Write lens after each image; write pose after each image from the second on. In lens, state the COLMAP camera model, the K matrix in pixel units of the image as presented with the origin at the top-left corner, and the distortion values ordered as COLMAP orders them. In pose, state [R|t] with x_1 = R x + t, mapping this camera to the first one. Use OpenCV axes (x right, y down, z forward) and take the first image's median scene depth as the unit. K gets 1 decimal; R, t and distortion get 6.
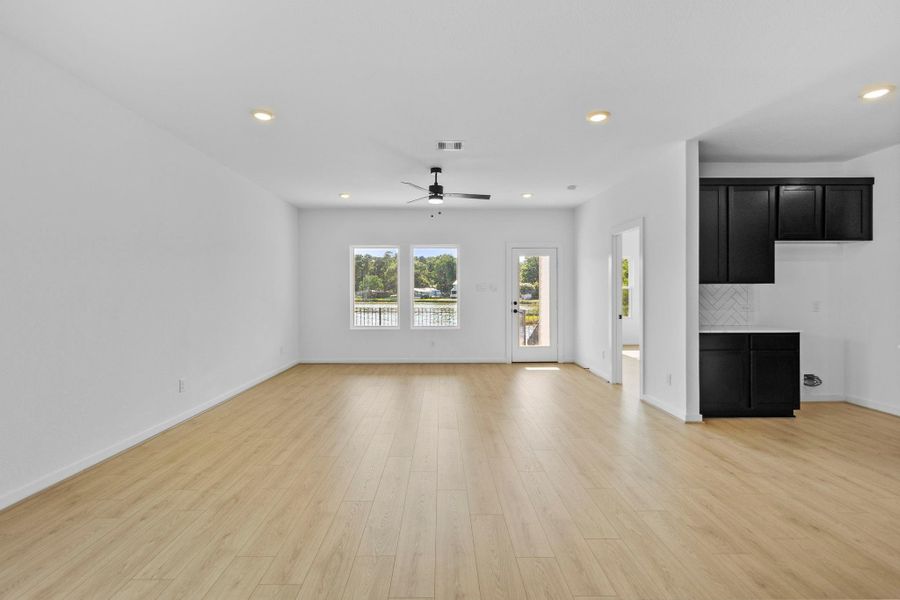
lens RADIAL K [[428.6, 0, 465.7], [0, 428.6, 297.0], [0, 0, 1]] dist [0.045779, 0.000095]
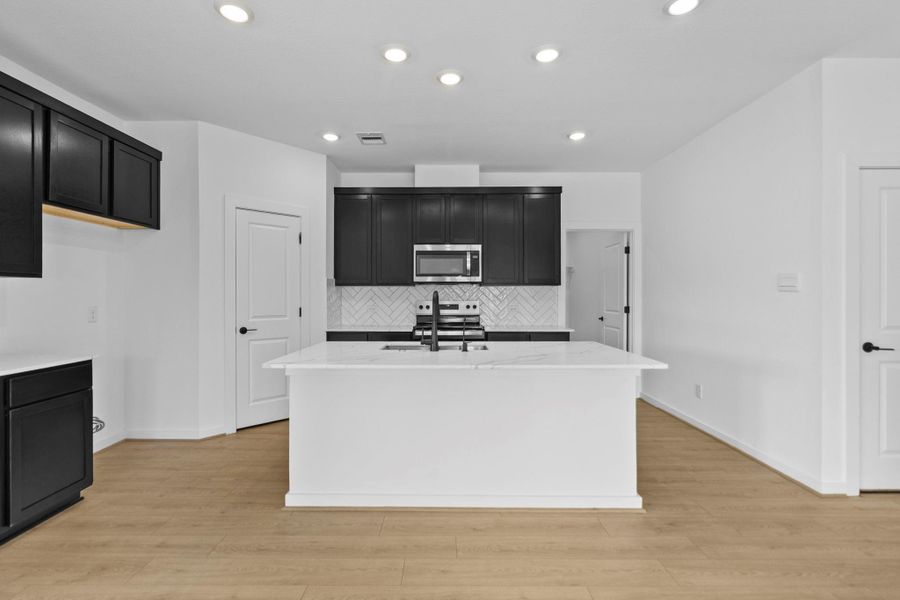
lens RADIAL K [[420.4, 0, 448.9], [0, 420.4, 295.2], [0, 0, 1]] dist [0.000600, 0.000036]
pose [[0.064043, 0.000784, 0.997947, 0.208543], [0.006543, 0.999978, -0.001206, -0.005097], [-0.997926, 0.006607, 0.064036, 0.475167]]
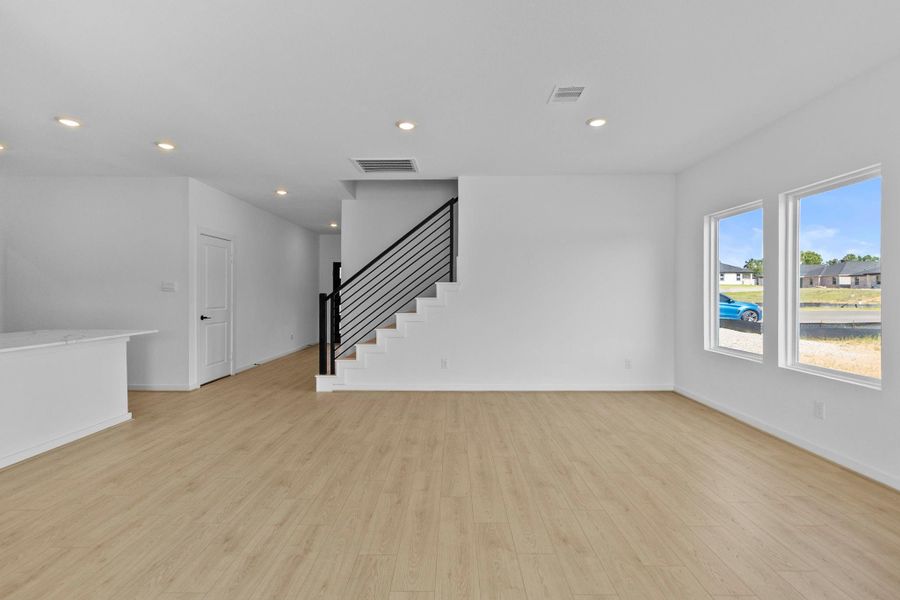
lens RADIAL K [[420.4, 0, 448.9], [0, 420.4, 295.2], [0, 0, 1]] dist [0.000600, 0.000036]
pose [[-0.997425, 0.000868, 0.071717, -0.005638], [0.001566, 0.999952, 0.009675, -0.007885], [-0.071705, 0.009762, -0.997378, 1.167289]]
